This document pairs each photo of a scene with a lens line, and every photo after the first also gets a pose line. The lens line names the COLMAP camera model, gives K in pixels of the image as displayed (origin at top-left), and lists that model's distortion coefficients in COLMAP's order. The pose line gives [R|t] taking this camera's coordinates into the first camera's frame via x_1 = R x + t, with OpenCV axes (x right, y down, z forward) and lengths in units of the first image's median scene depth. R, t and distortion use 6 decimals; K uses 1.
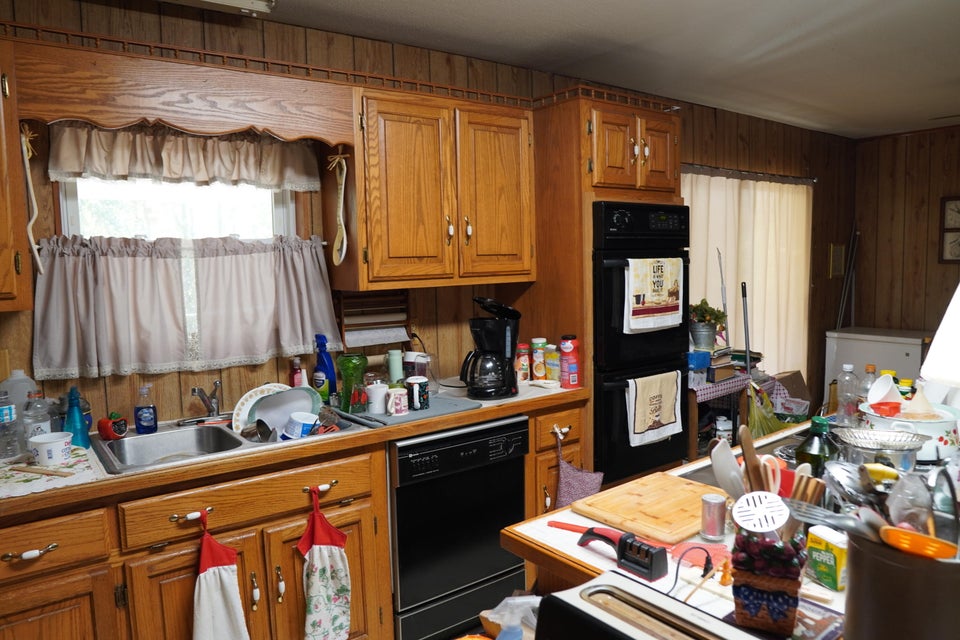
lens RADIAL K [[678.8, 0, 484.4], [0, 678.8, 319.5], [0, 0, 1]] dist [-0.094831, 0.045662]
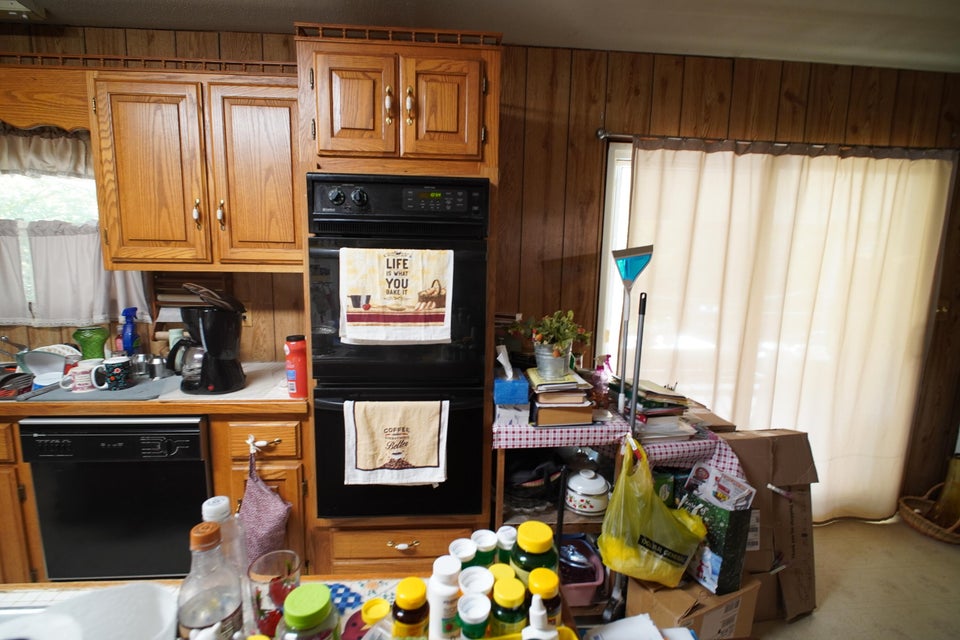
lens RADIAL K [[440.7, 0, 473.4], [0, 440.7, 322.8], [0, 0, 1]] dist [-0.003389, -0.003412]
pose [[0.834562, 0.111689, -0.539473, 0.713346], [-0.085382, 0.993624, 0.073627, -0.062852], [0.544257, -0.015385, 0.838777, 0.758668]]
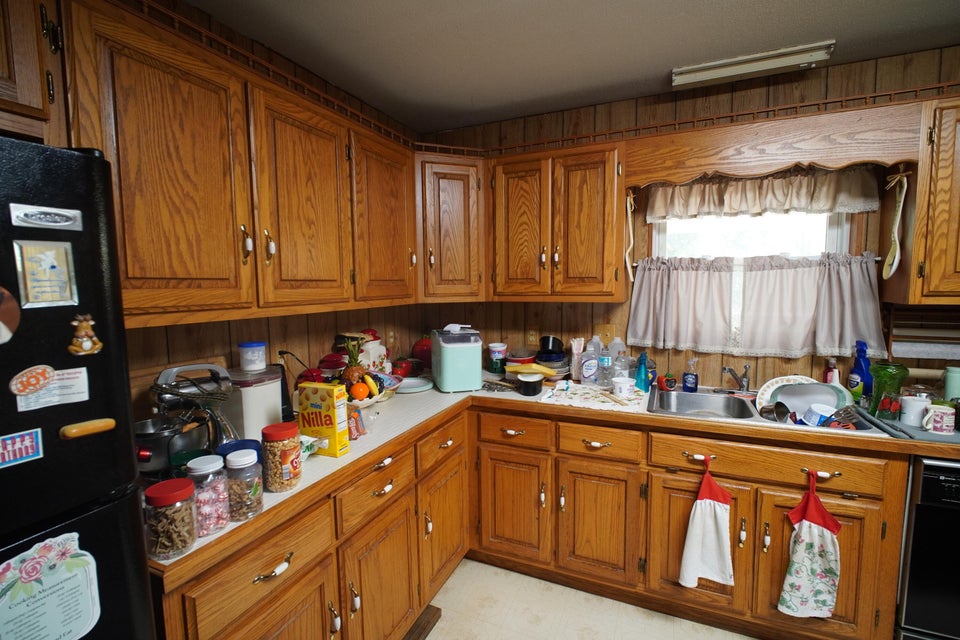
lens RADIAL K [[440.7, 0, 472.2], [0, 440.7, 321.8], [0, 0, 1]] dist [-0.003389, -0.003412]
pose [[0.475853, 0.096305, -0.874236, 0.088293], [-0.078119, 0.994687, 0.067053, -0.008556], [0.876049, 0.036387, 0.480848, 0.099568]]
